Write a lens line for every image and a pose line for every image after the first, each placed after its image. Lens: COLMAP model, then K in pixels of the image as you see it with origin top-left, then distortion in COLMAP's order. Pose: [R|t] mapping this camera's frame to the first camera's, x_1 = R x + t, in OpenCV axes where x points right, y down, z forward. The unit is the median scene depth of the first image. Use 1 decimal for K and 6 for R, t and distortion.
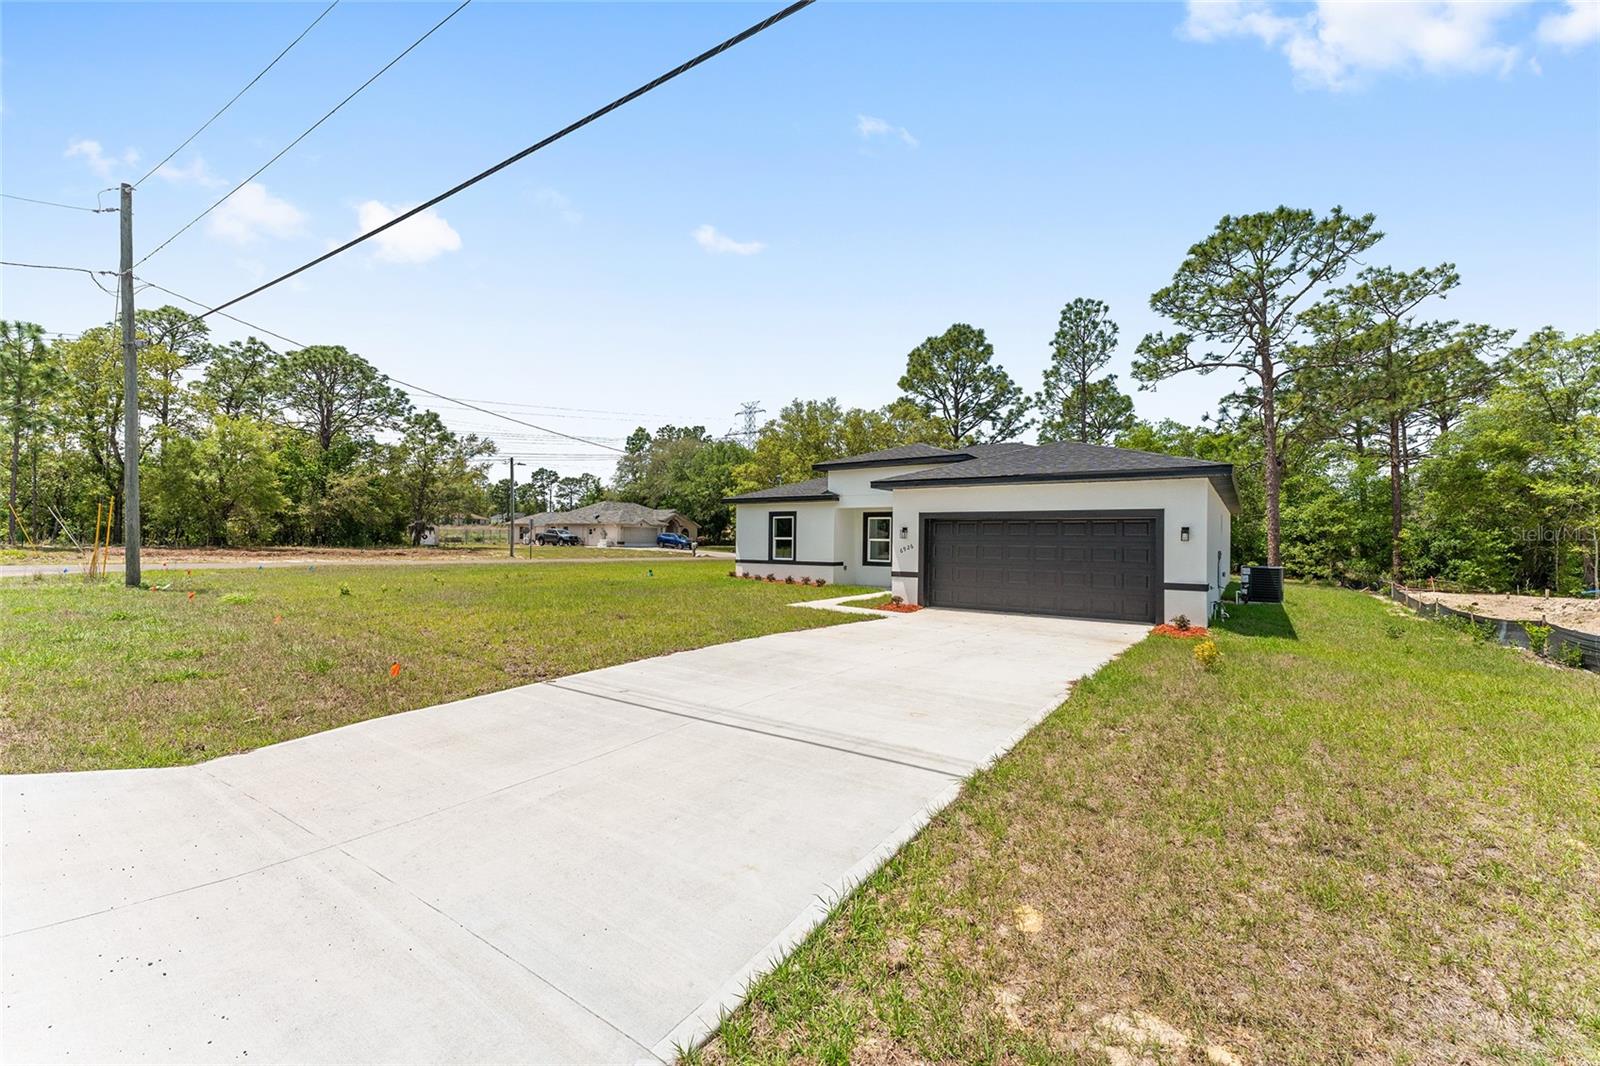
lens RADIAL K [[646.5, 0, 789.7], [0, 646.5, 540.9], [0, 0, 1]] dist [-0.000586, 0.000100]
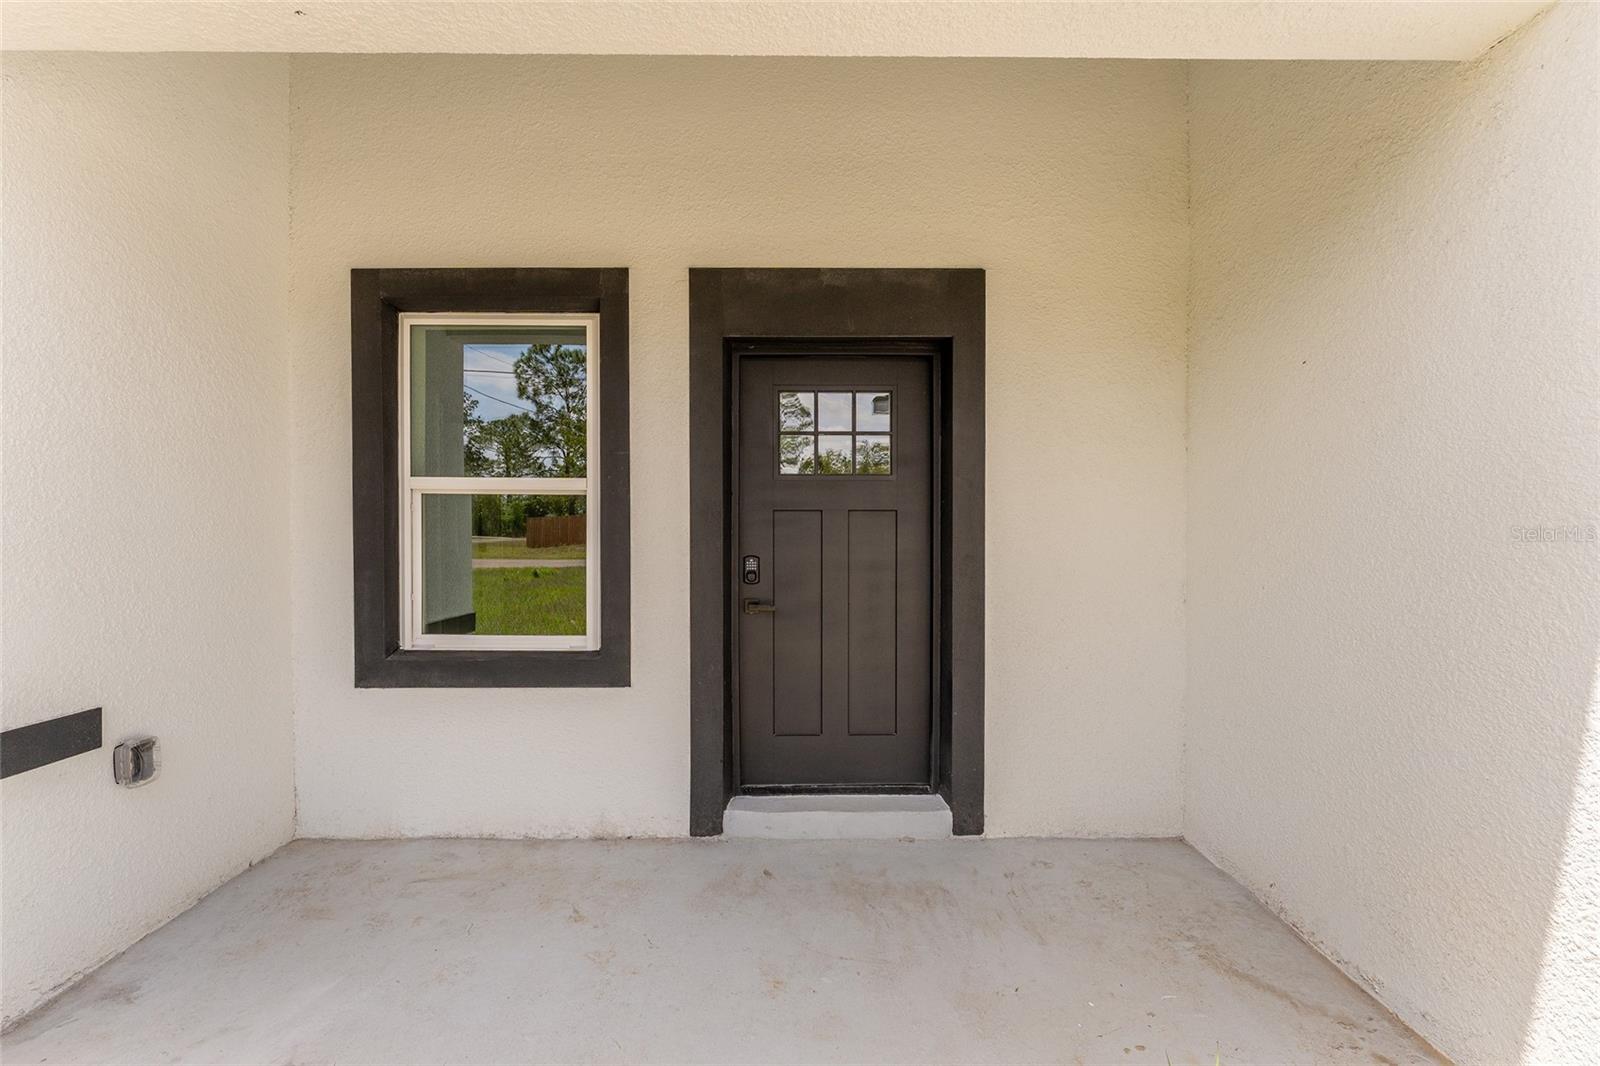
lens RADIAL K [[646.5, 0, 789.7], [0, 646.5, 540.9], [0, 0, 1]] dist [-0.000586, 0.000100]
pose [[0.804248, -0.025975, 0.593726, 0.067729], [0.010841, 0.999519, 0.029043, 0.004154], [-0.594195, -0.016921, 0.804143, 0.540619]]
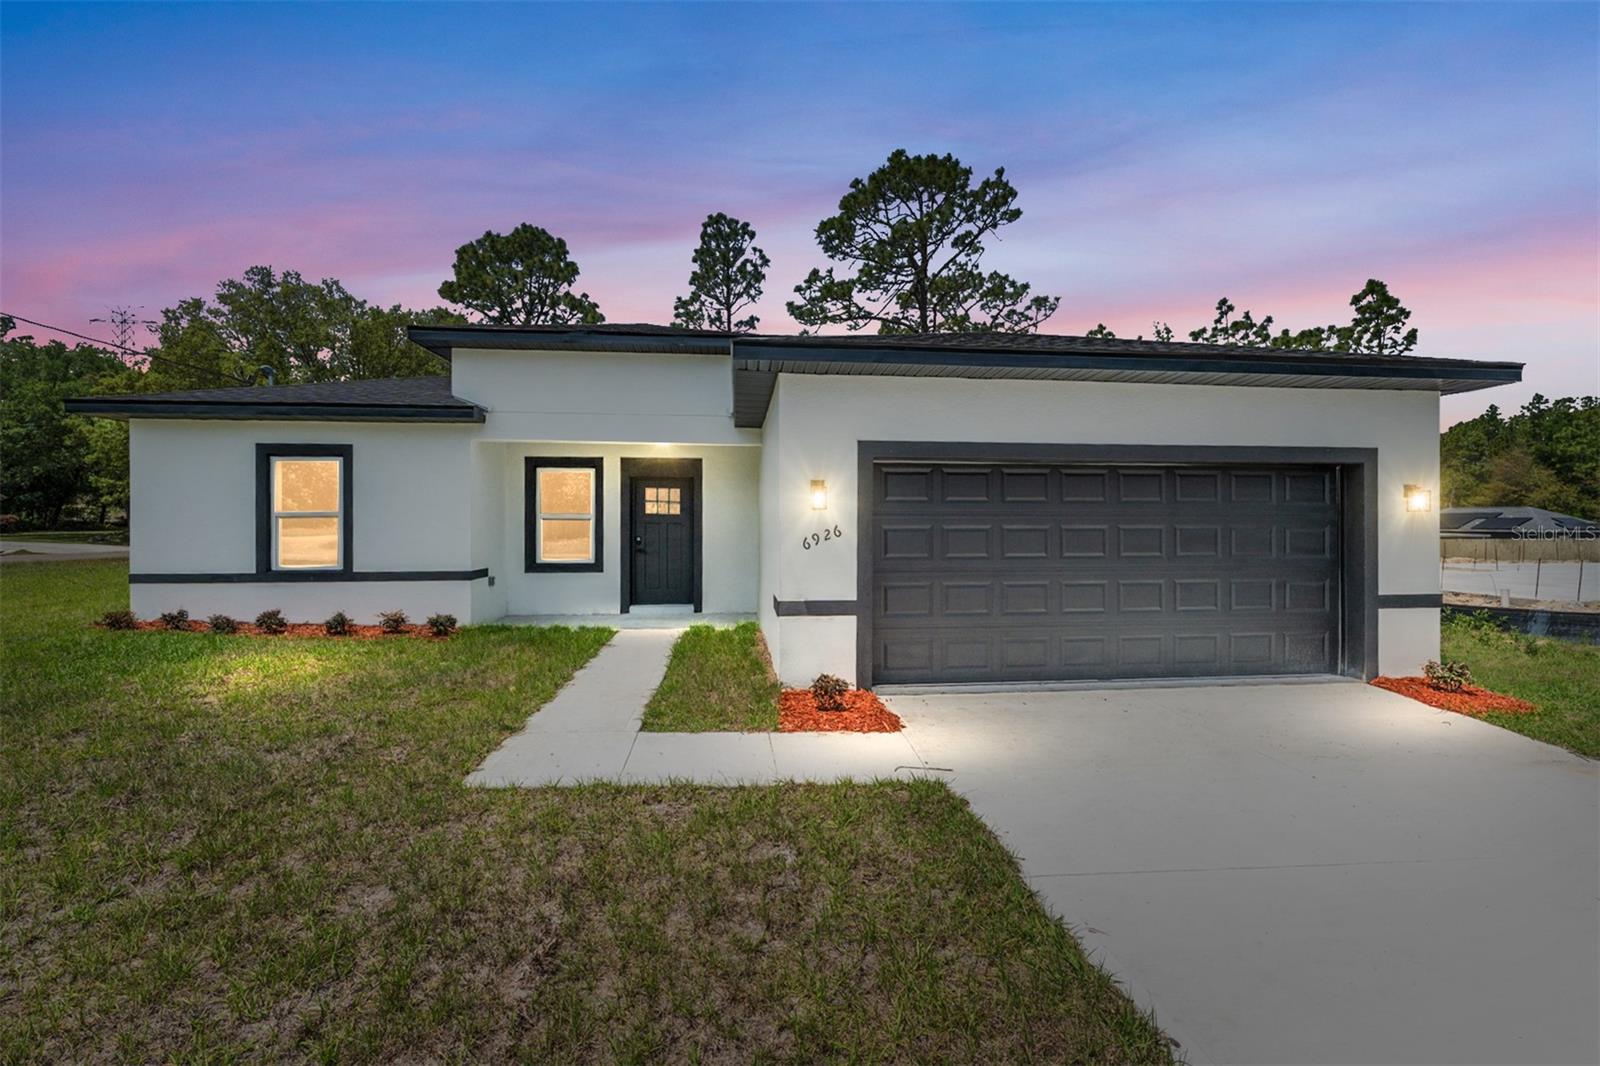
lens RADIAL K [[664.7, 0, 795.5], [0, 664.7, 526.4], [0, 0, 1]] dist [-0.002444, -0.000066]
pose [[0.744042, -0.015410, 0.667955, -0.037273], [0.008089, 0.999868, 0.014058, 0.000165], [-0.668084, -0.005057, 0.744069, 0.334112]]
